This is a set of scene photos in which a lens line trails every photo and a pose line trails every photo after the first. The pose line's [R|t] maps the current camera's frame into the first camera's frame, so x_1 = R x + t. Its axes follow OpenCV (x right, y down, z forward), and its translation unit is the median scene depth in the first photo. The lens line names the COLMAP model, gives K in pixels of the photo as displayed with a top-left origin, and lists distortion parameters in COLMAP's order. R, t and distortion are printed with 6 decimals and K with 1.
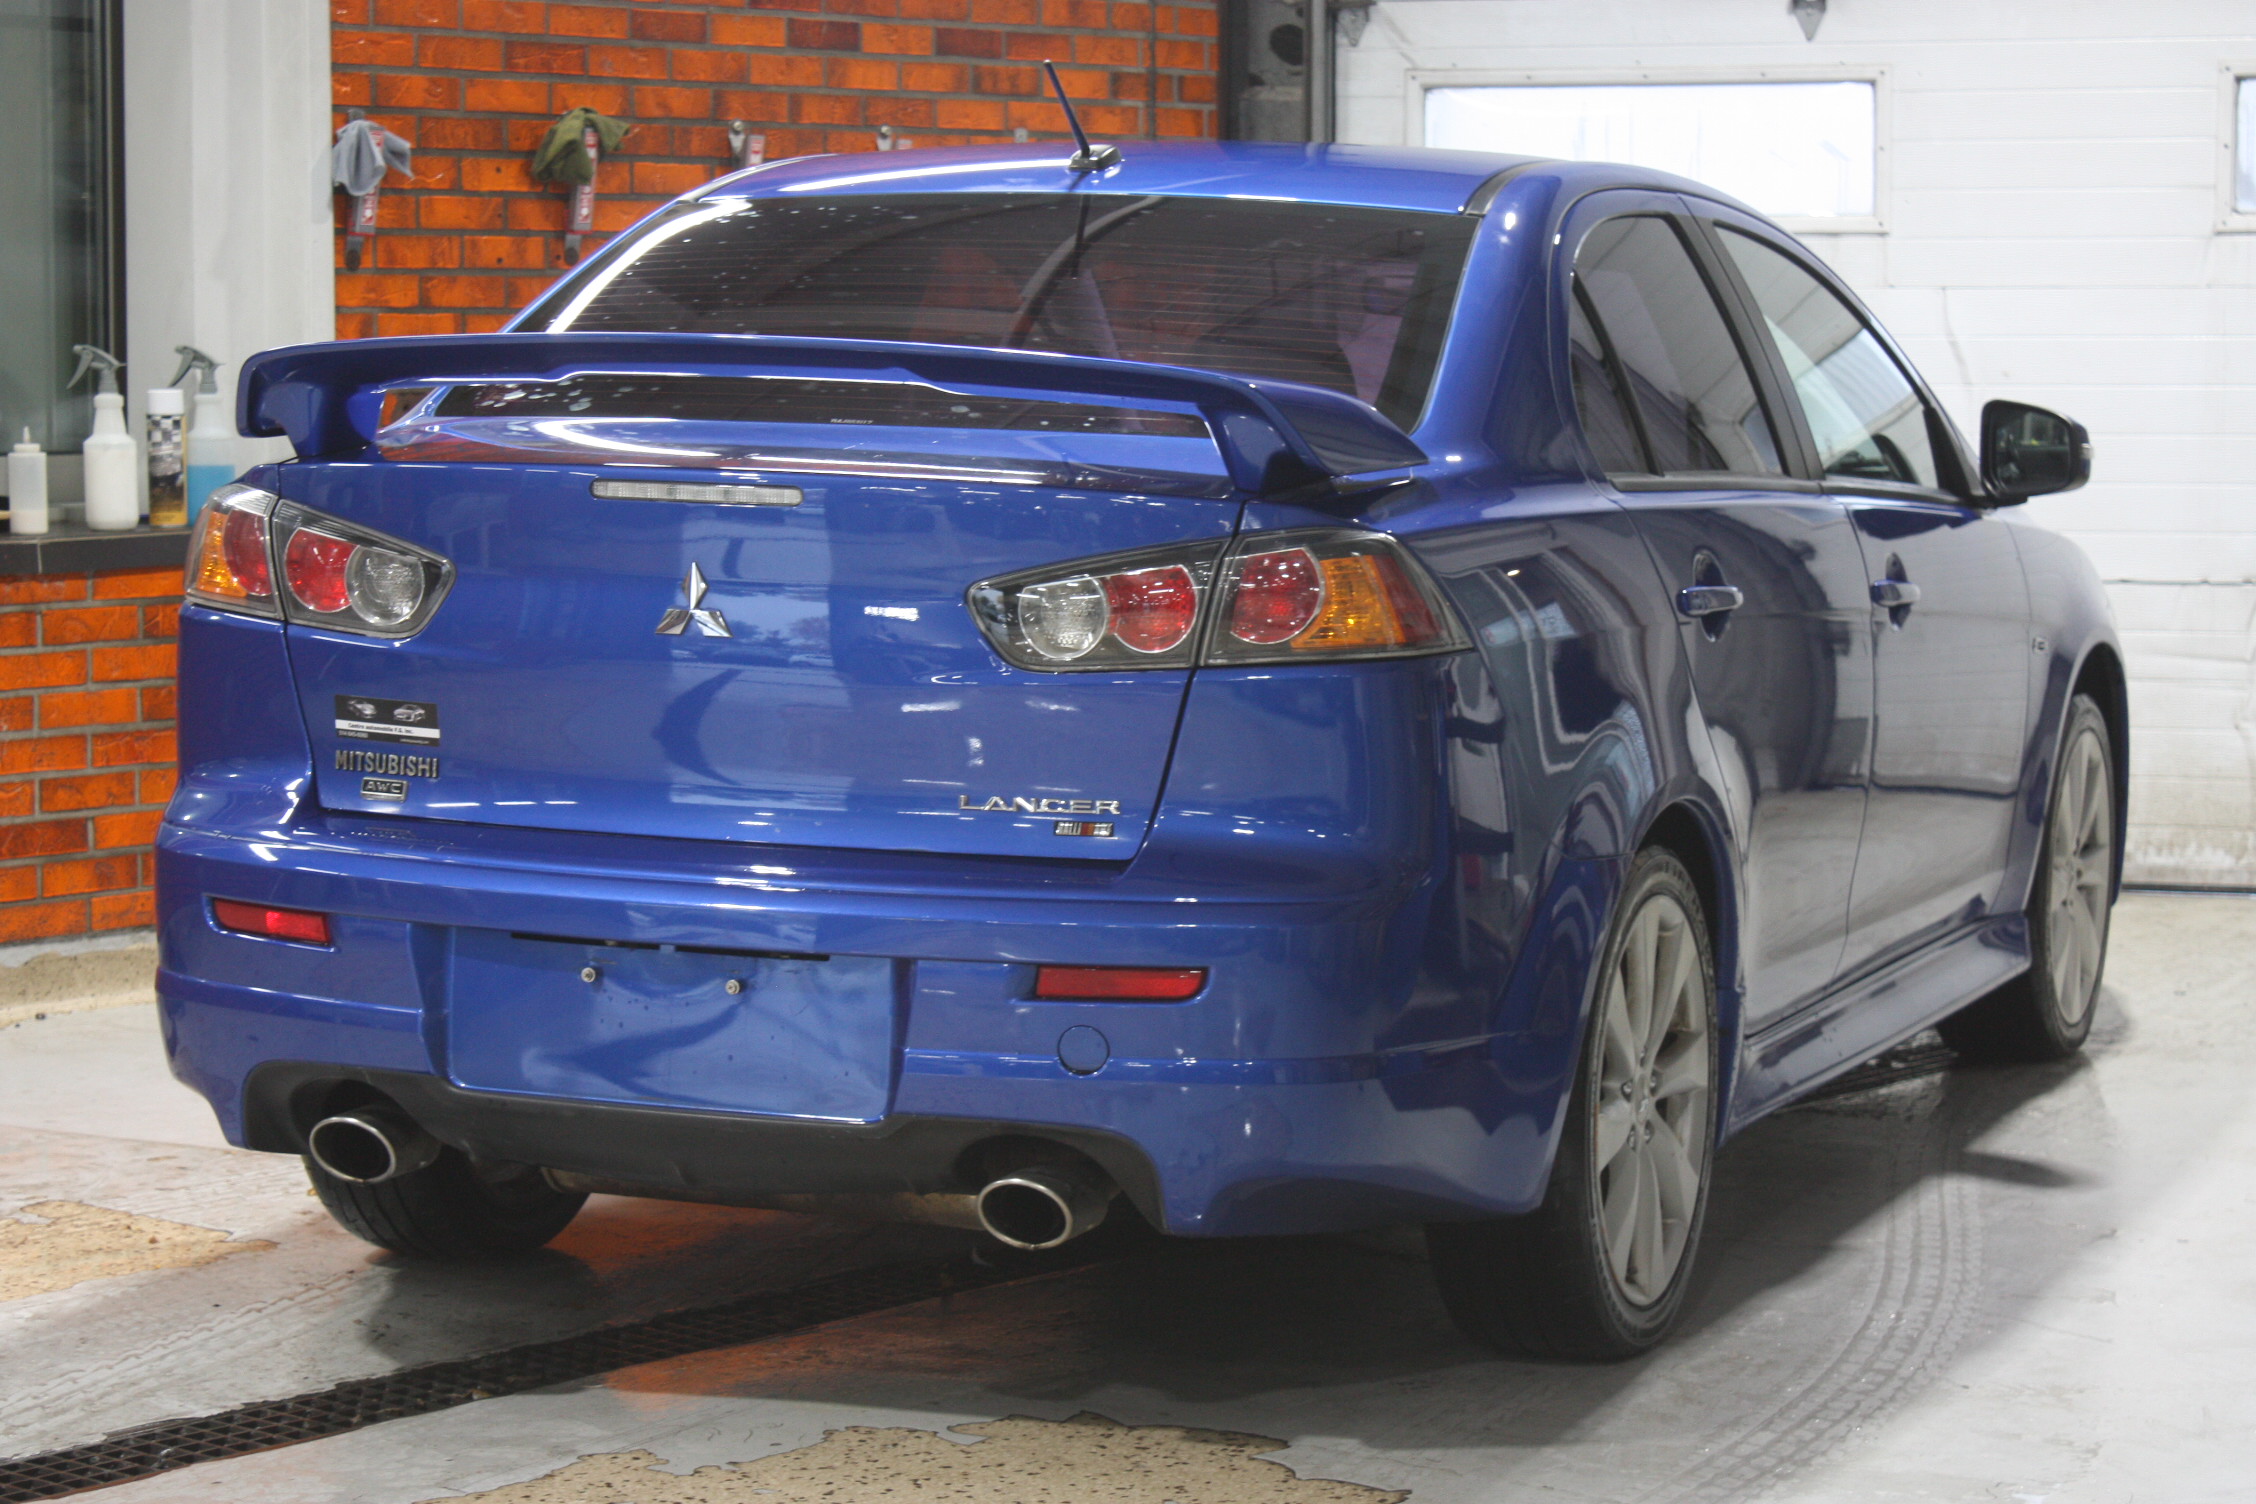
lens RADIAL K [[5058.0, 0, 1127.6], [0, 5058.0, 743.4], [0, 0, 1]] dist [0.031873, 0.000000]
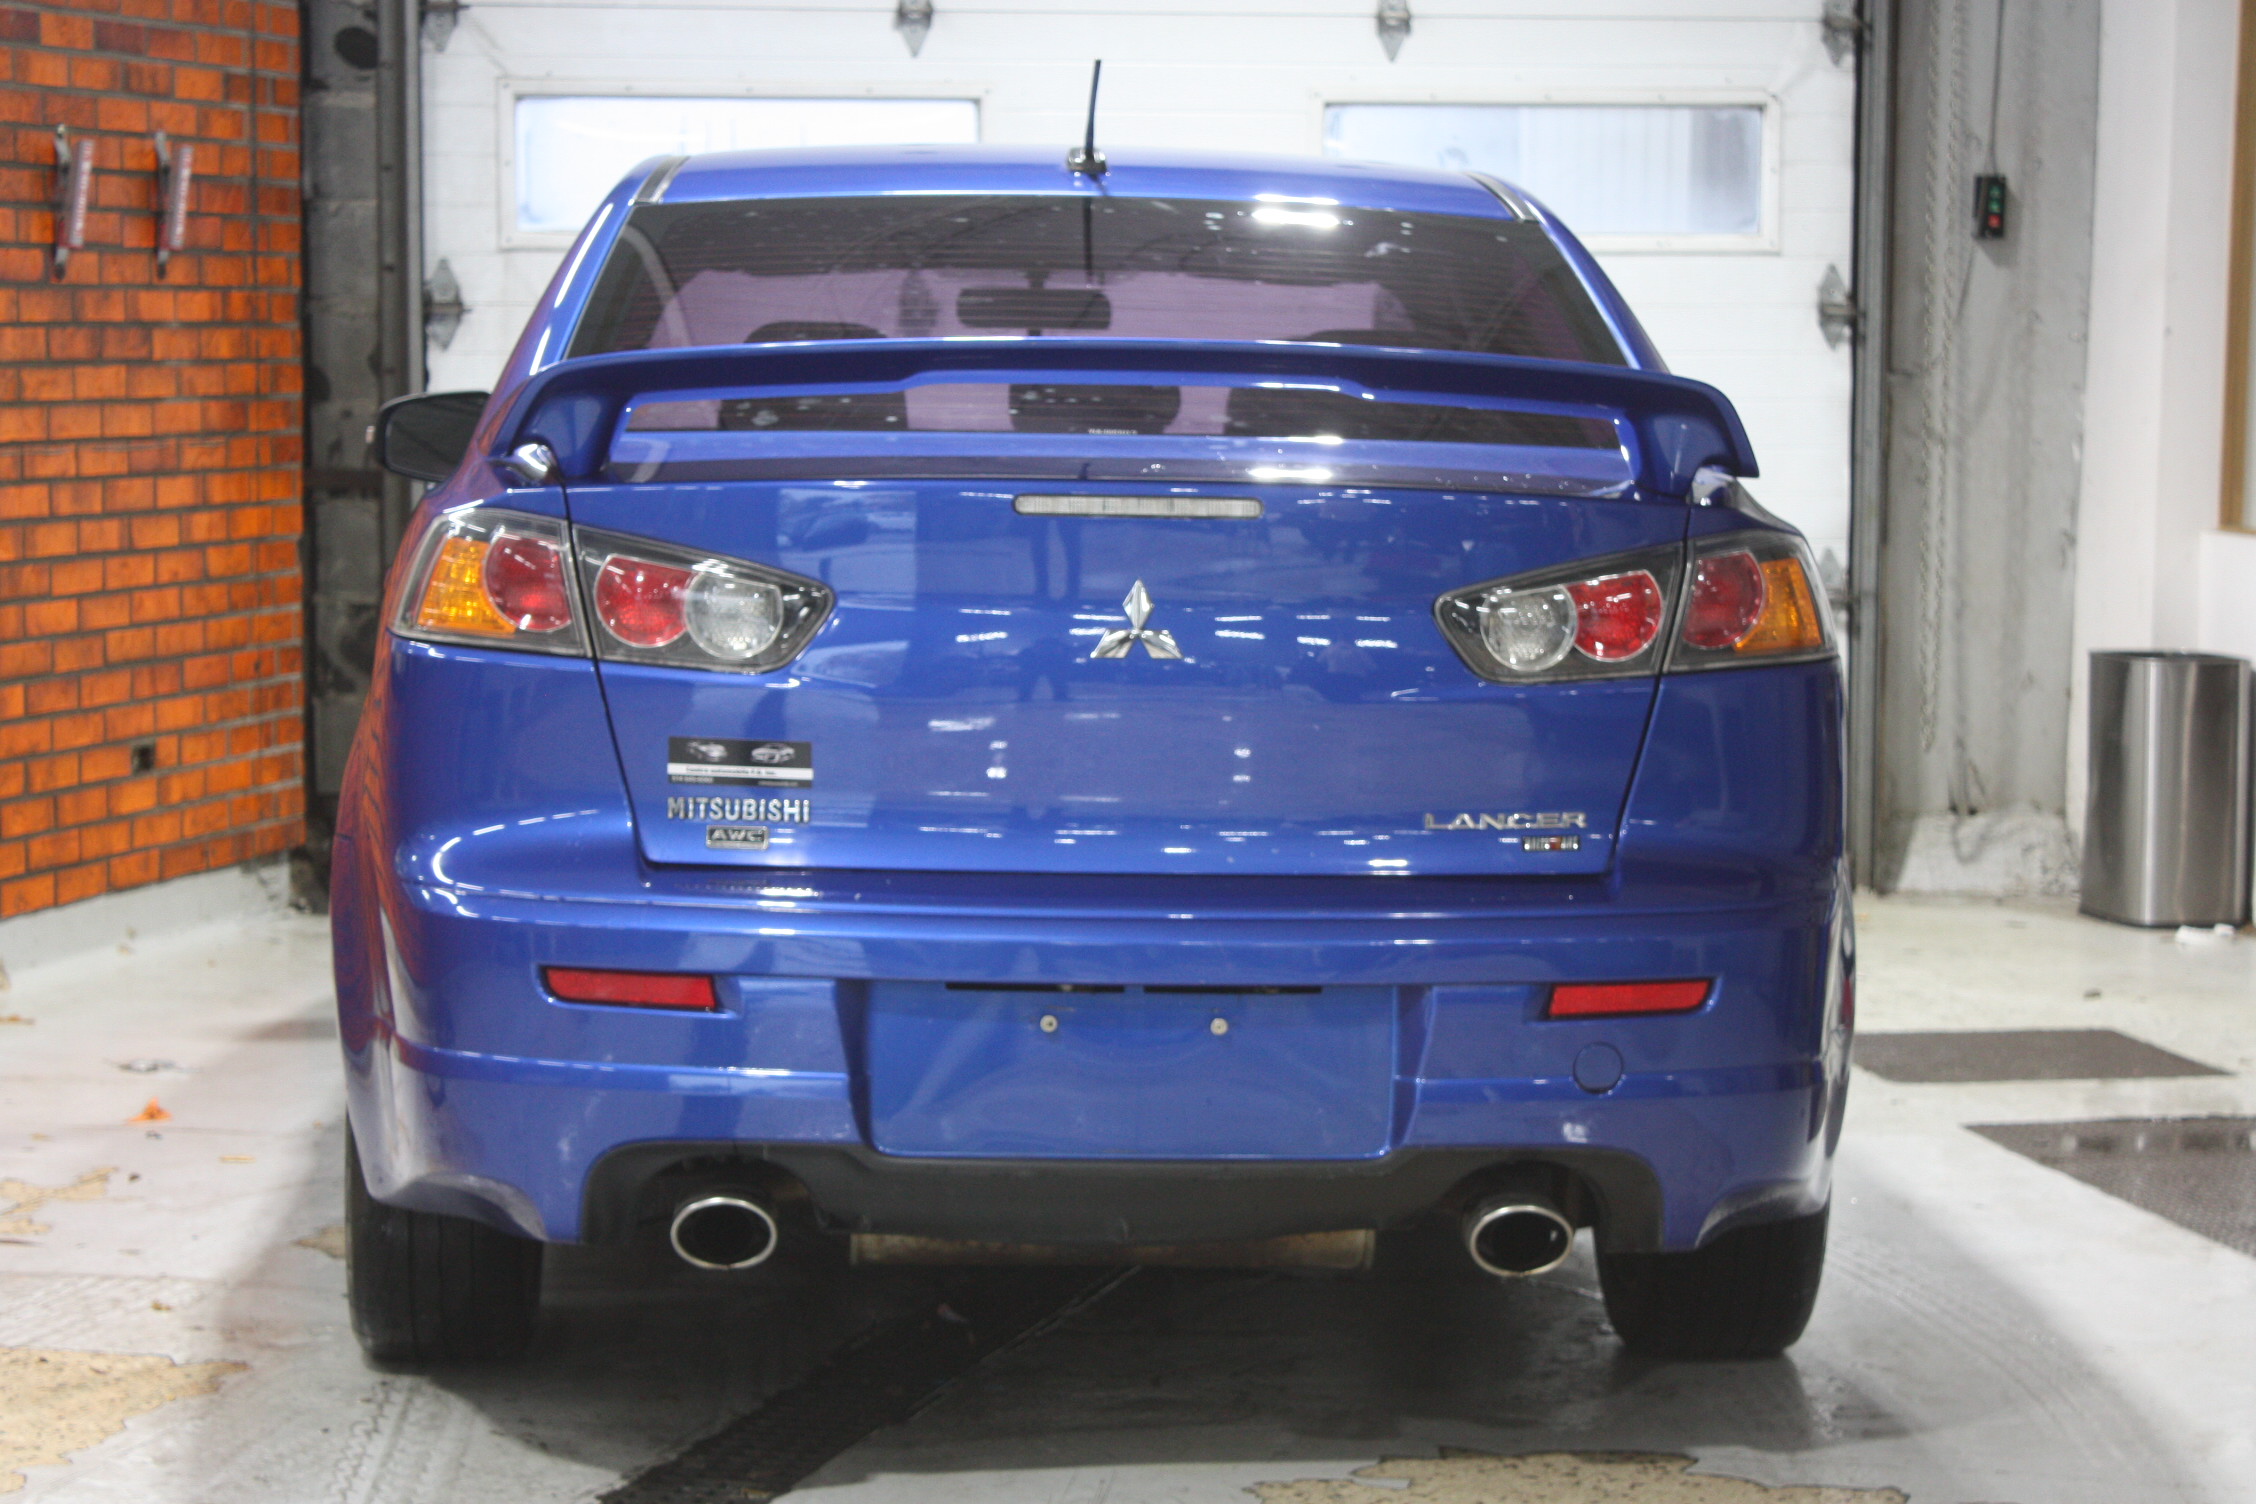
lens RADIAL K [[5076.4, 0, 1123.8], [0, 5076.4, 754.1], [0, 0, 1]] dist [0.074049, 0.000000]
pose [[0.905115, -0.036504, 0.423597, -0.263991], [0.038280, 0.999258, 0.004318, -0.004100], [-0.423441, 0.012307, 0.905840, 0.076825]]
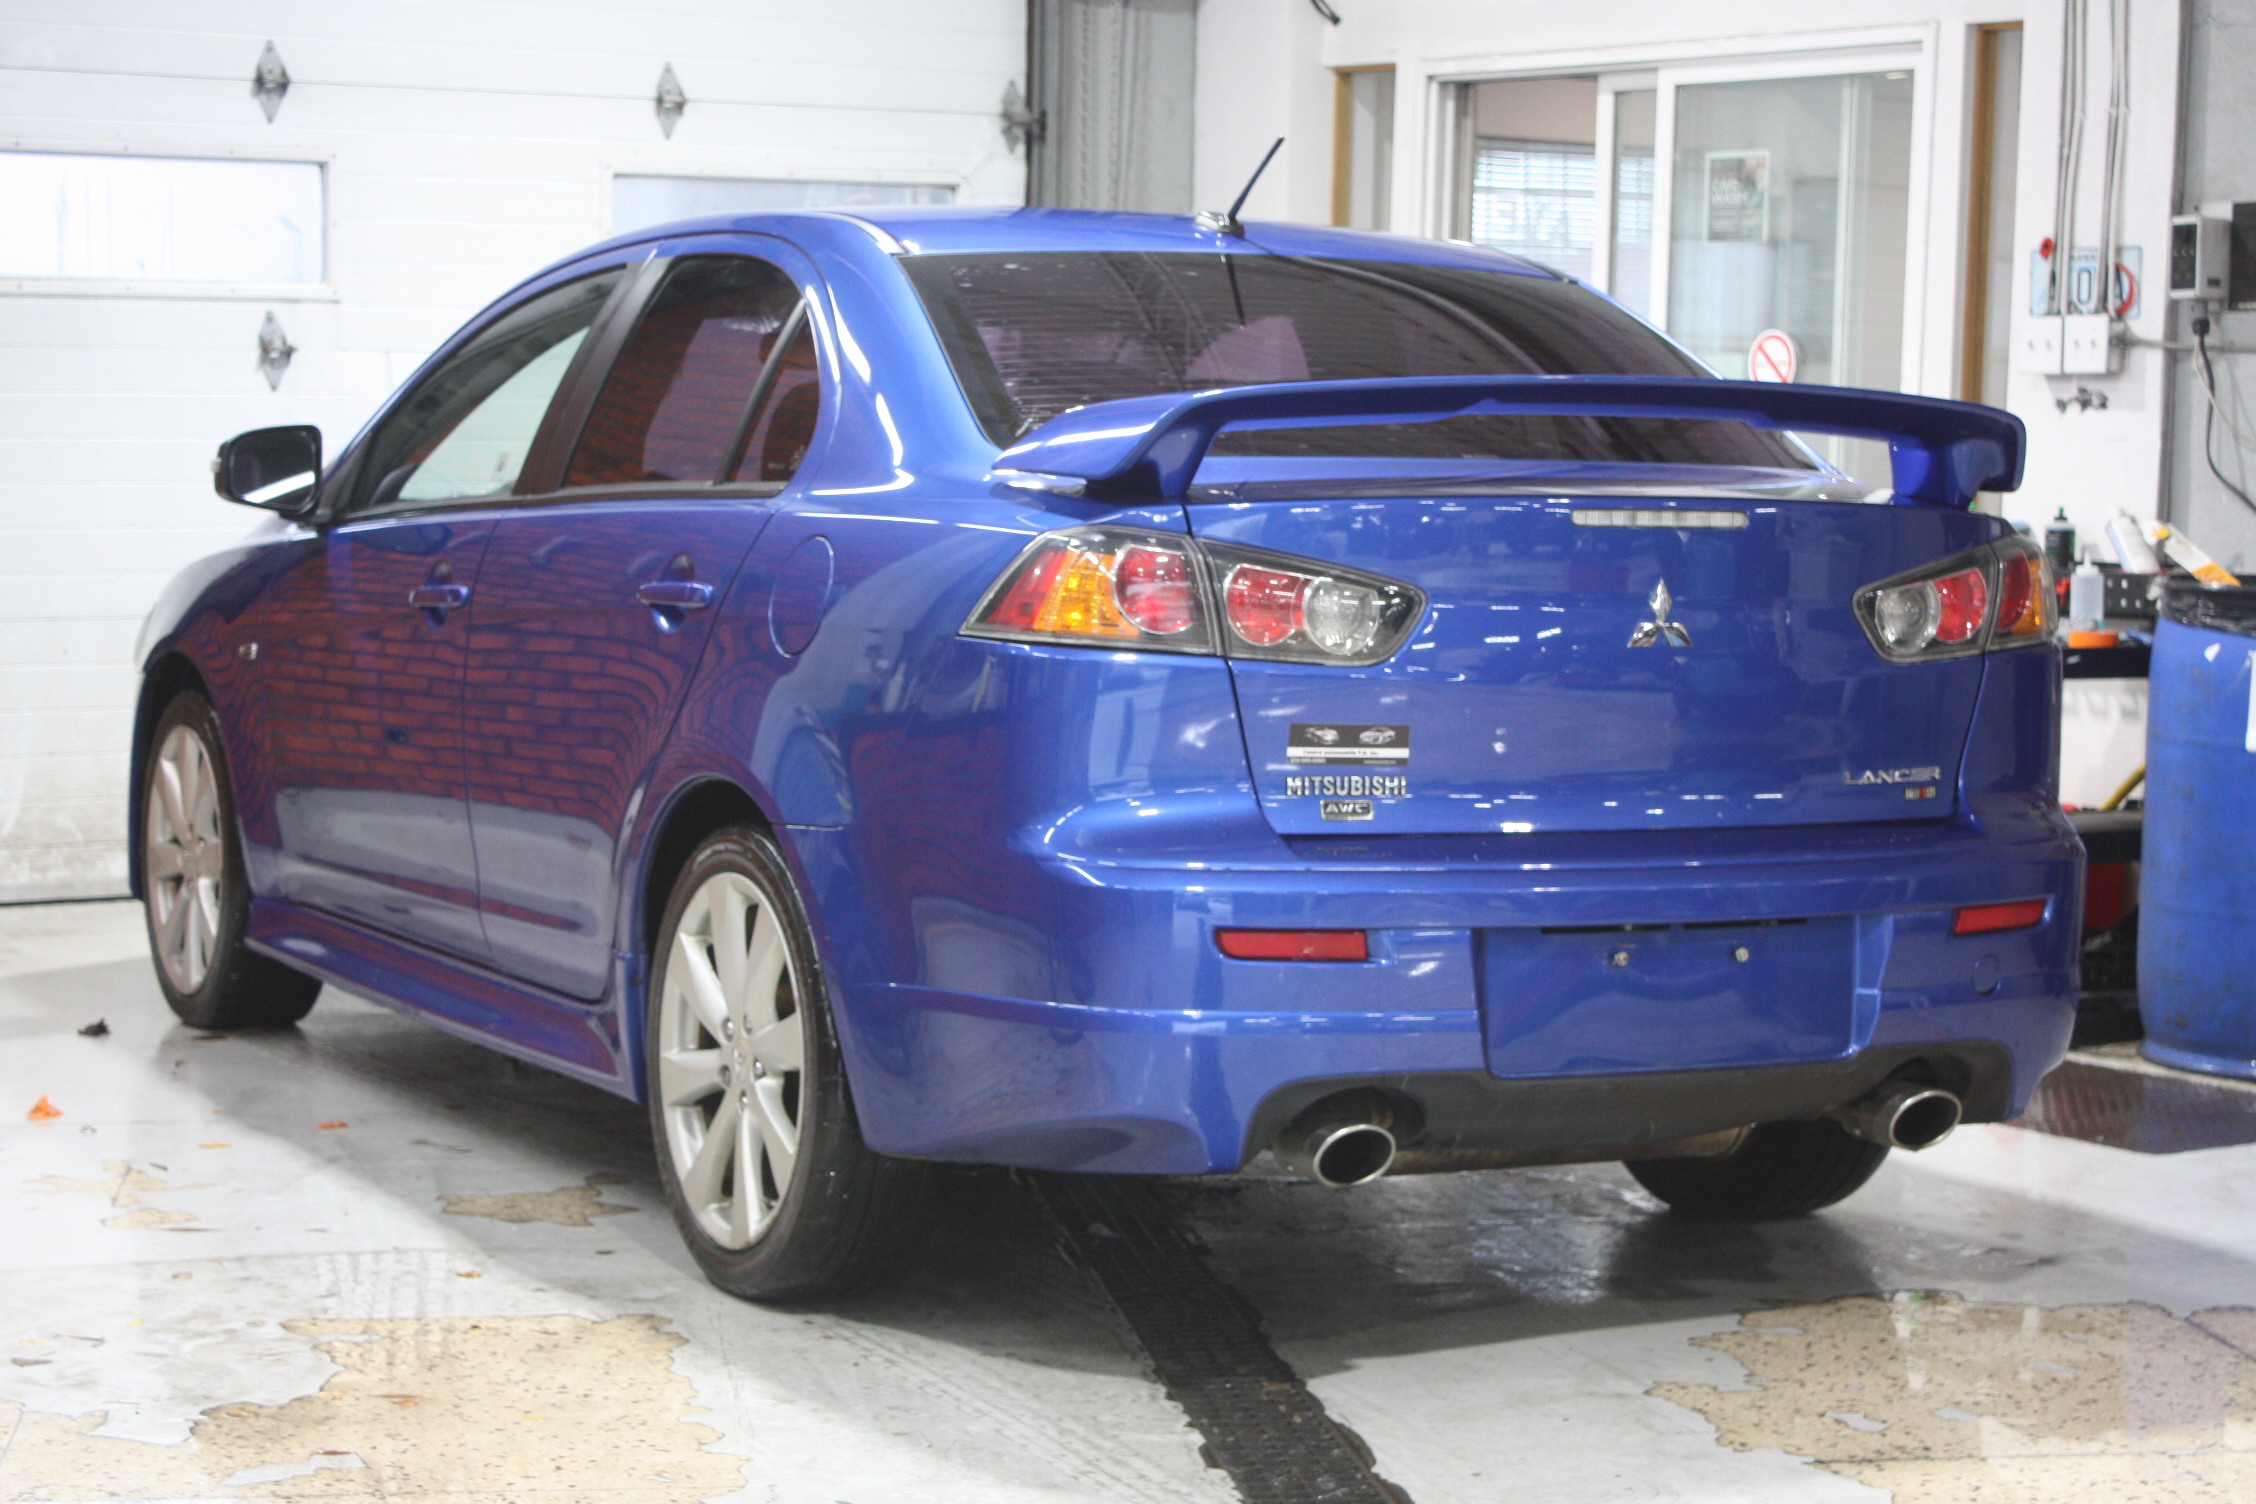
lens RADIAL K [[4464.0, 0, 1133.3], [0, 4464.0, 759.9], [0, 0, 1]] dist [0.009966, 0.000000]
pose [[0.654982, -0.059874, 0.753269, -0.486895], [0.061681, 0.997766, 0.025674, -0.015529], [-0.753123, 0.029646, 0.657212, 0.237718]]
